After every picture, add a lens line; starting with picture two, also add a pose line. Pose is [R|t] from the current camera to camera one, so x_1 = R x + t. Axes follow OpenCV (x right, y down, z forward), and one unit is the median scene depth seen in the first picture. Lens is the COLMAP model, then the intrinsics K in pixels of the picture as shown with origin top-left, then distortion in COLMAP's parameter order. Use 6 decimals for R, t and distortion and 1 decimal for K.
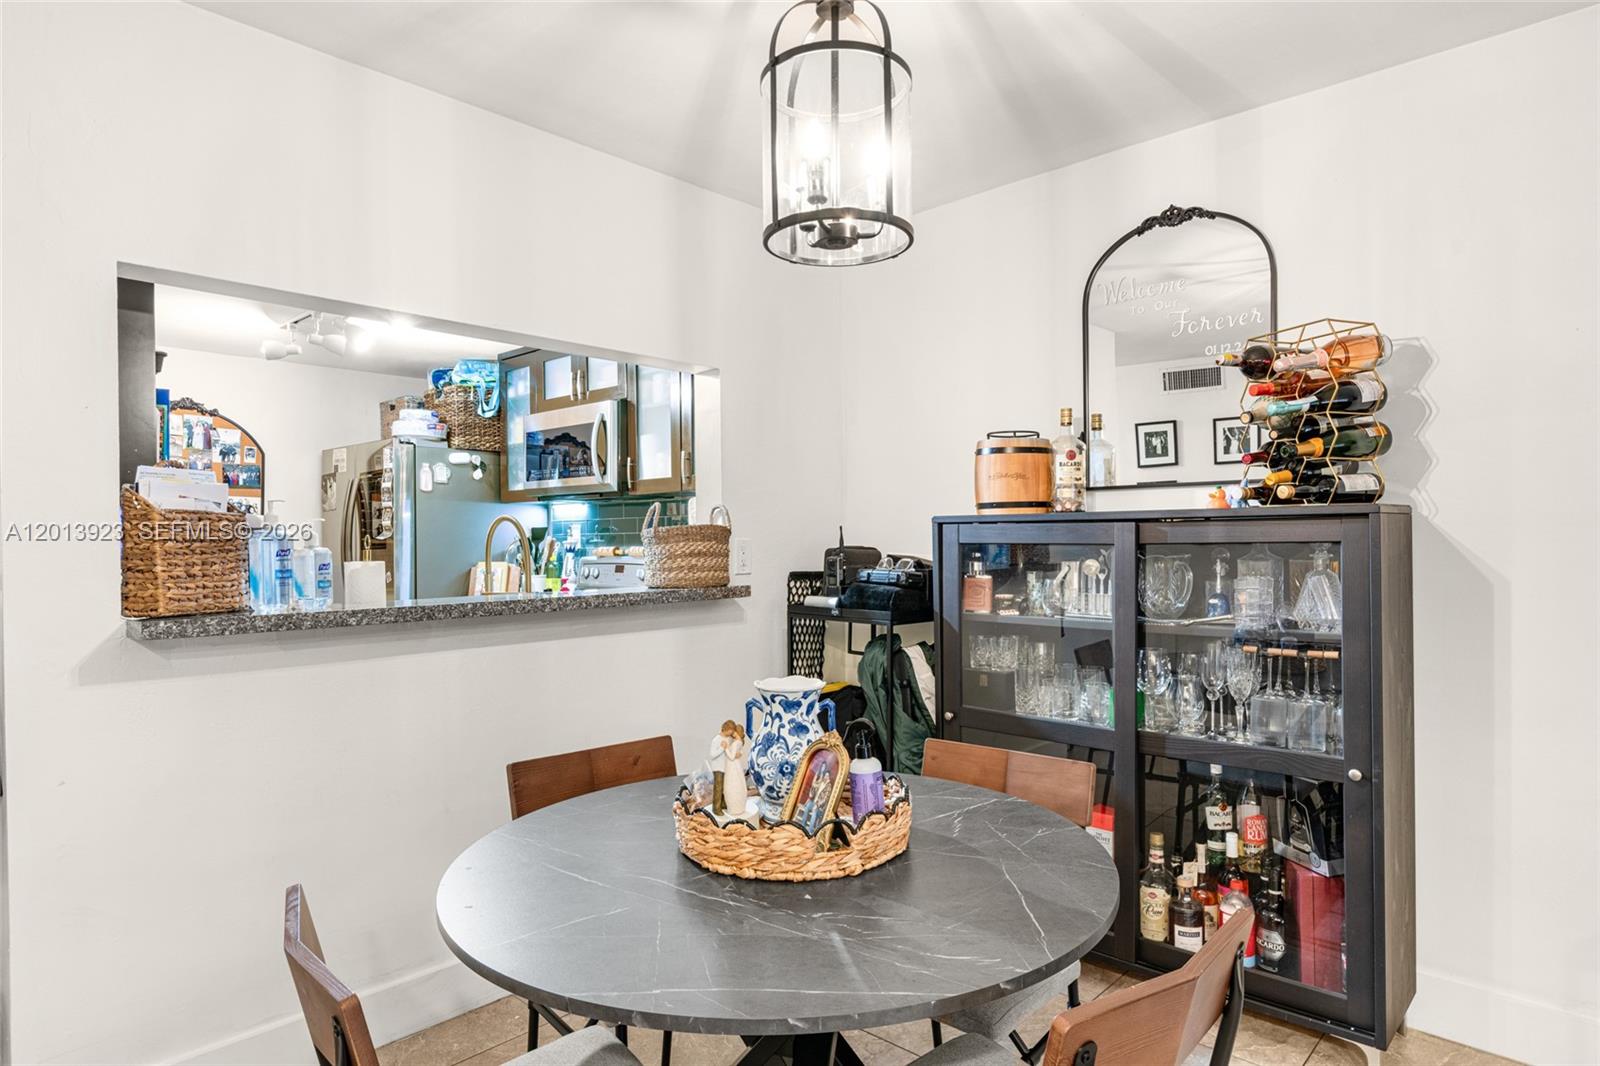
lens RADIAL K [[913.2, 0, 807.5], [0, 913.2, 550.9], [0, 0, 1]] dist [0.002878, 0.000266]
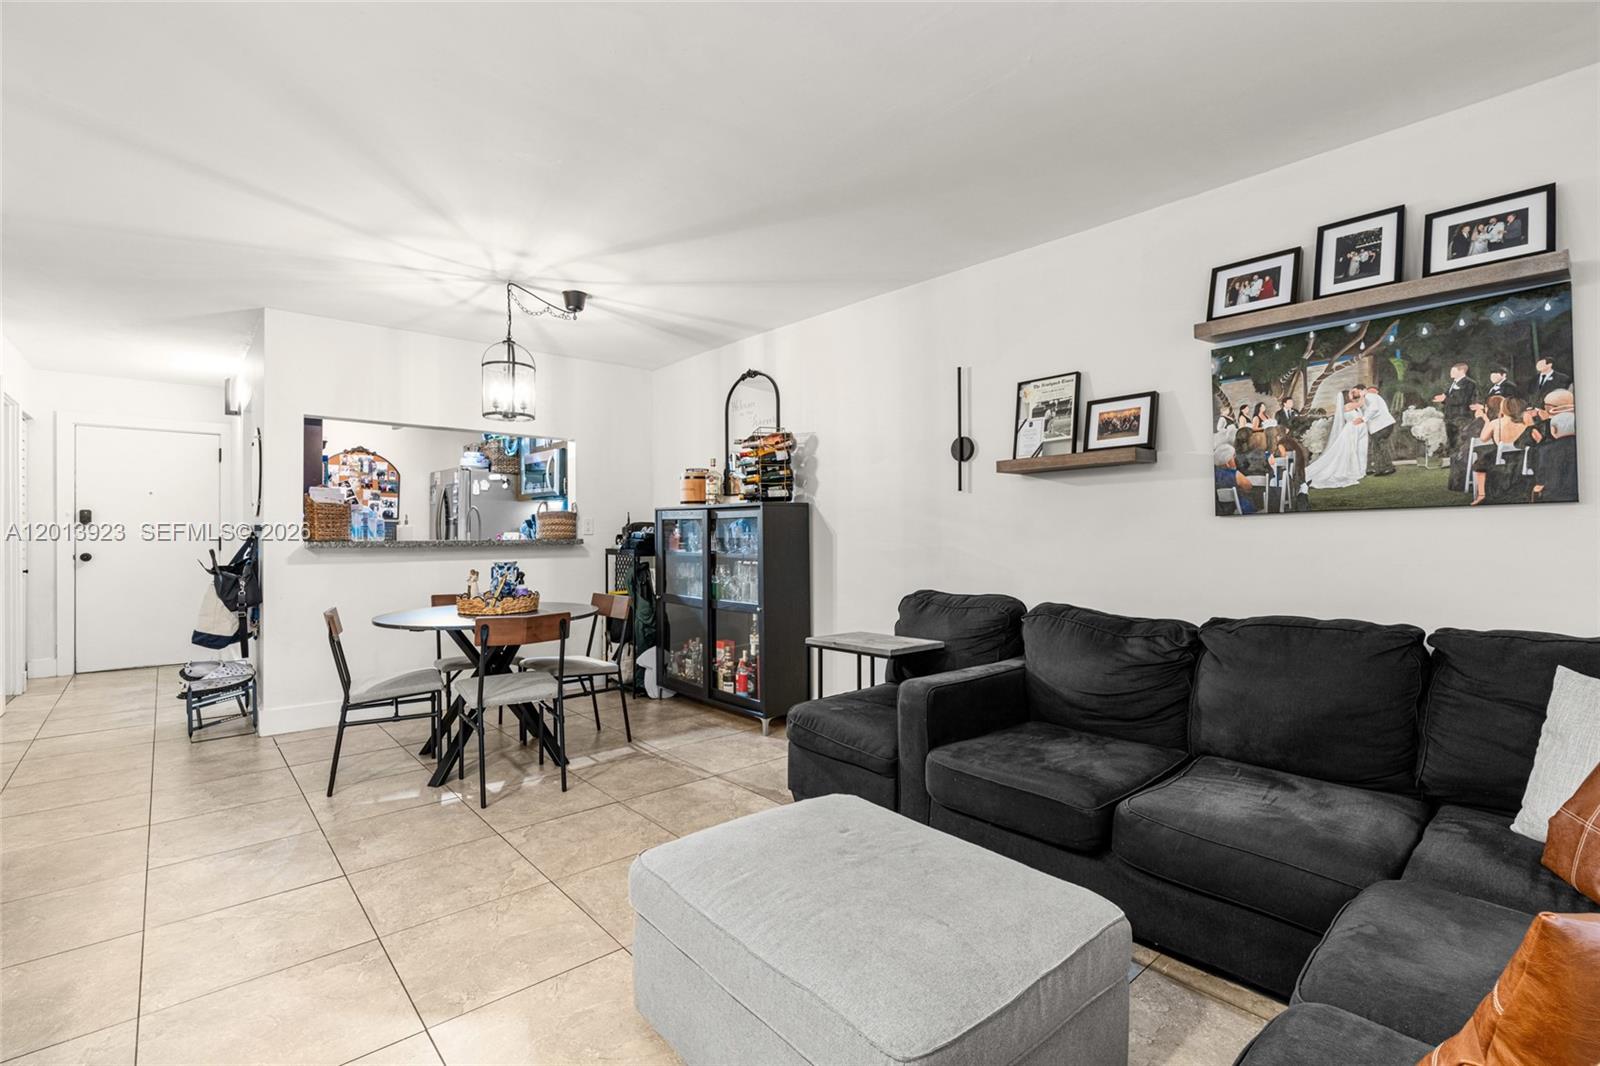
lens RADIAL K [[724.4, 0, 802.7], [0, 724.4, 529.6], [0, 0, 1]] dist [-0.000124, 0.000006]
pose [[0.995163, 0.006874, -0.097998, 0.410097], [-0.008286, 0.999867, -0.014018, 0.023252], [0.097889, 0.014762, 0.995088, -0.438447]]
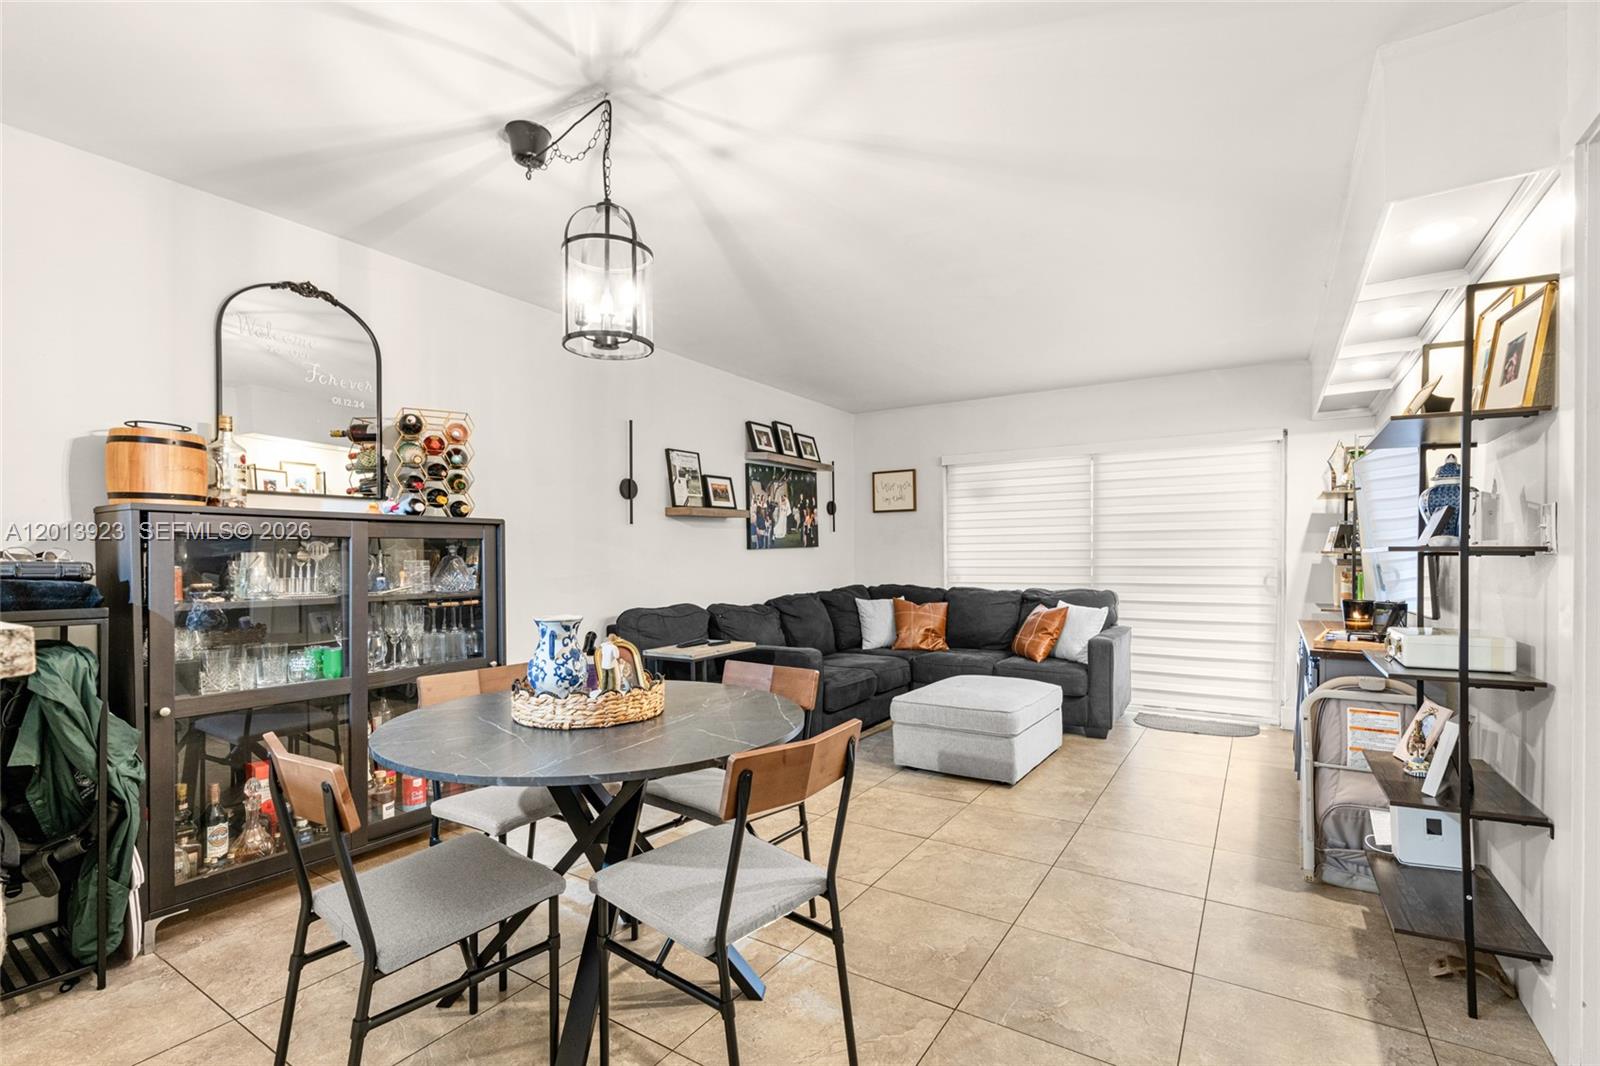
lens RADIAL K [[730.8, 0, 803.8], [0, 730.8, 559.9], [0, 0, 1]] dist [-0.002736, -0.000024]
pose [[-0.180379, 0.002677, 0.983594, -0.444357], [0.016076, 0.999871, 0.000227, 0.019047], [-0.983466, 0.015854, -0.180399, 0.291592]]
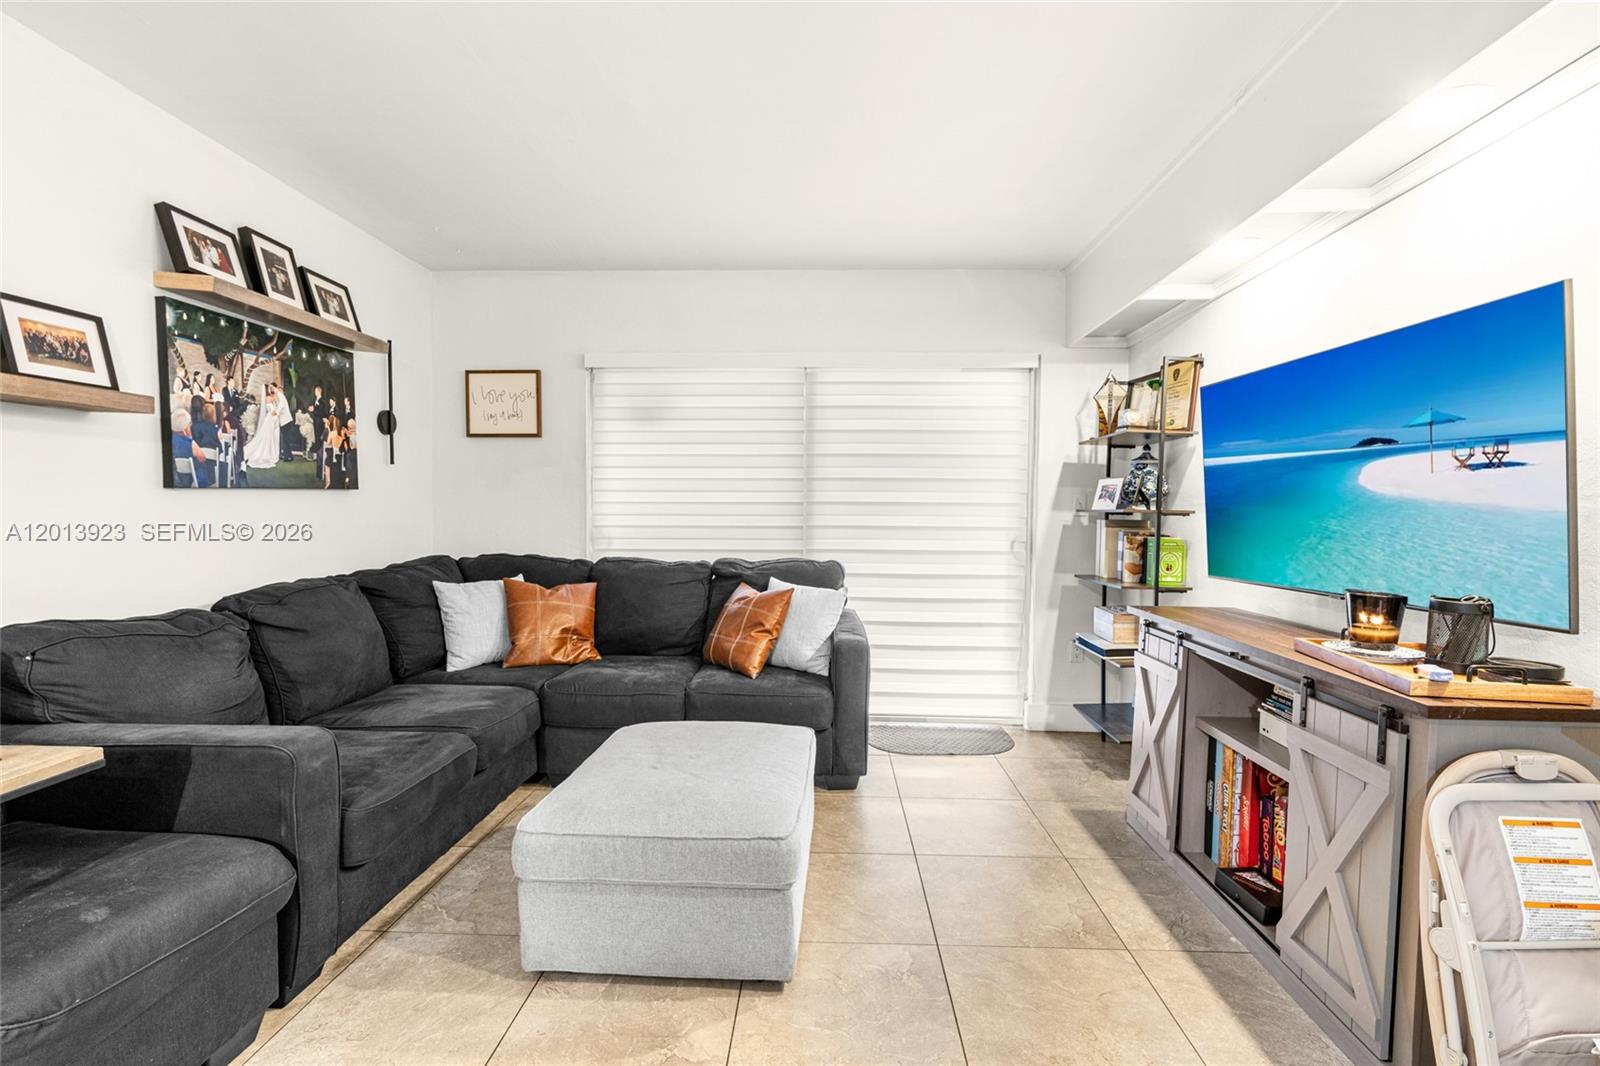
lens RADIAL K [[723.7, 0, 804.7], [0, 723.7, 534.7], [0, 0, 1]] dist [-0.003548, 0.000259]
pose [[-0.655008, -0.023049, 0.755270, 0.004121], [0.003621, 0.999427, 0.033641, 0.018846], [-0.755613, 0.024770, -0.654550, 0.165844]]
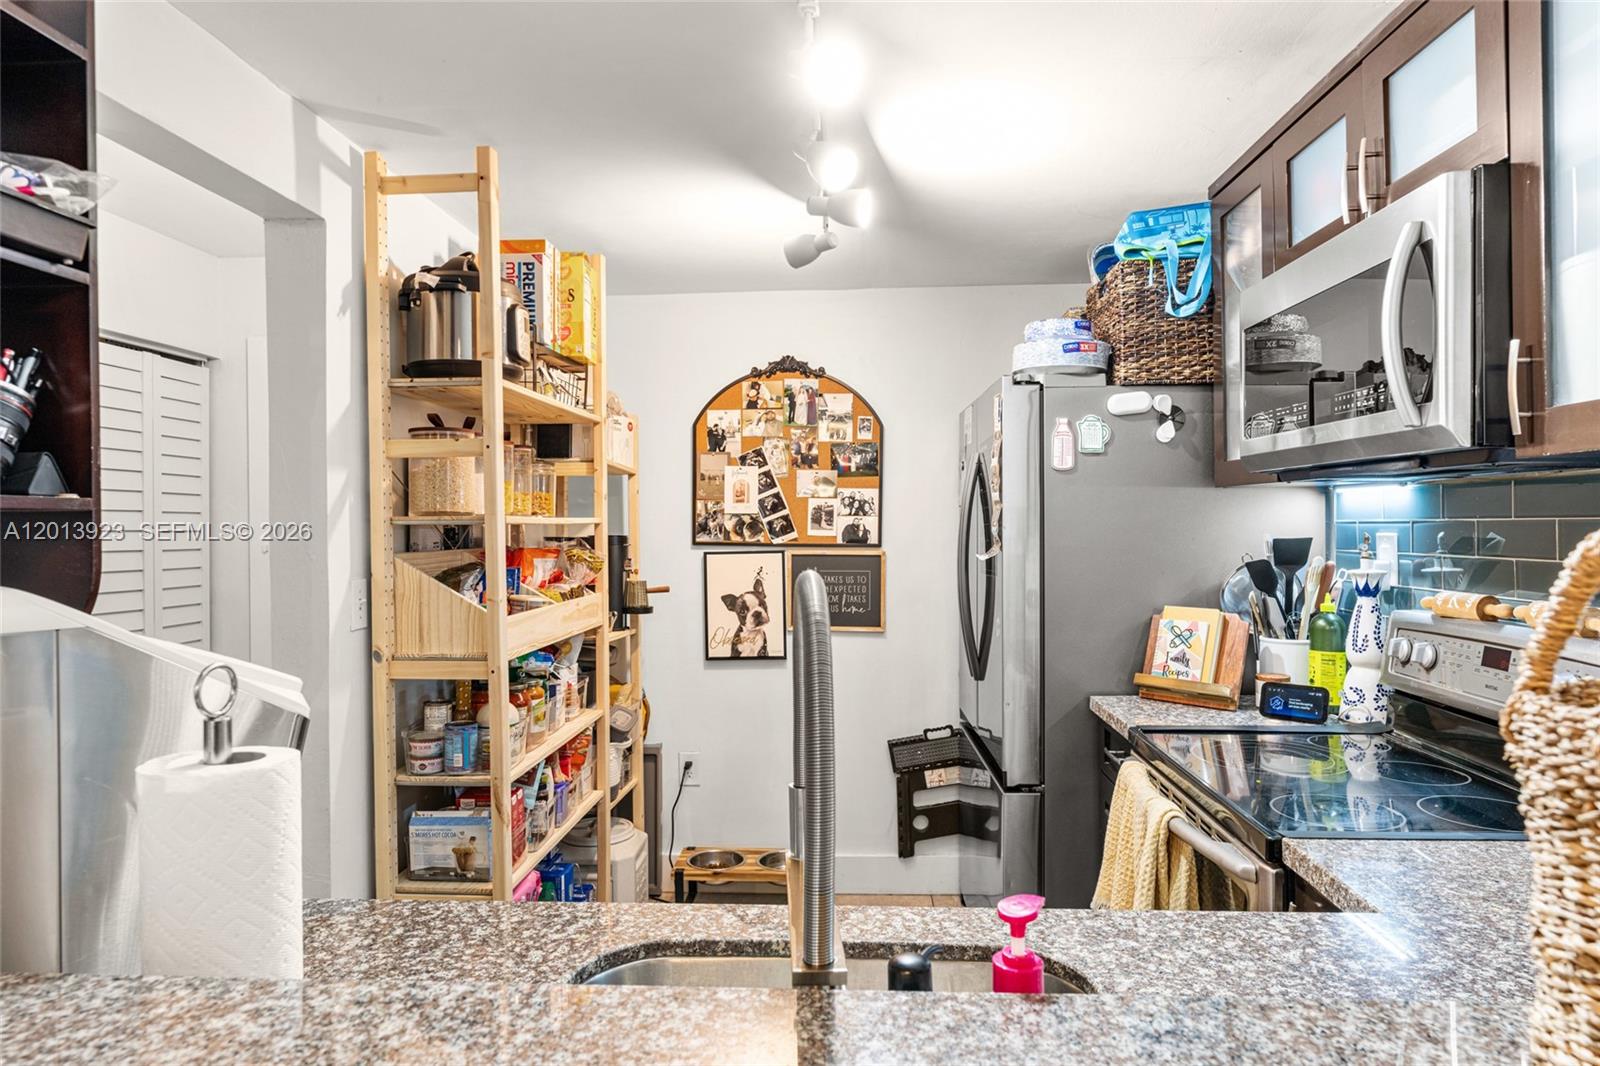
lens RADIAL K [[949.3, 0, 799.7], [0, 949.3, 518.0], [0, 0, 1]] dist [-0.002117, 0.000059]
pose [[0.637550, -0.002983, -0.770403, -0.088131], [-0.004455, 0.999962, -0.007559, -0.032337], [0.770396, 0.008252, 0.637513, 0.526708]]
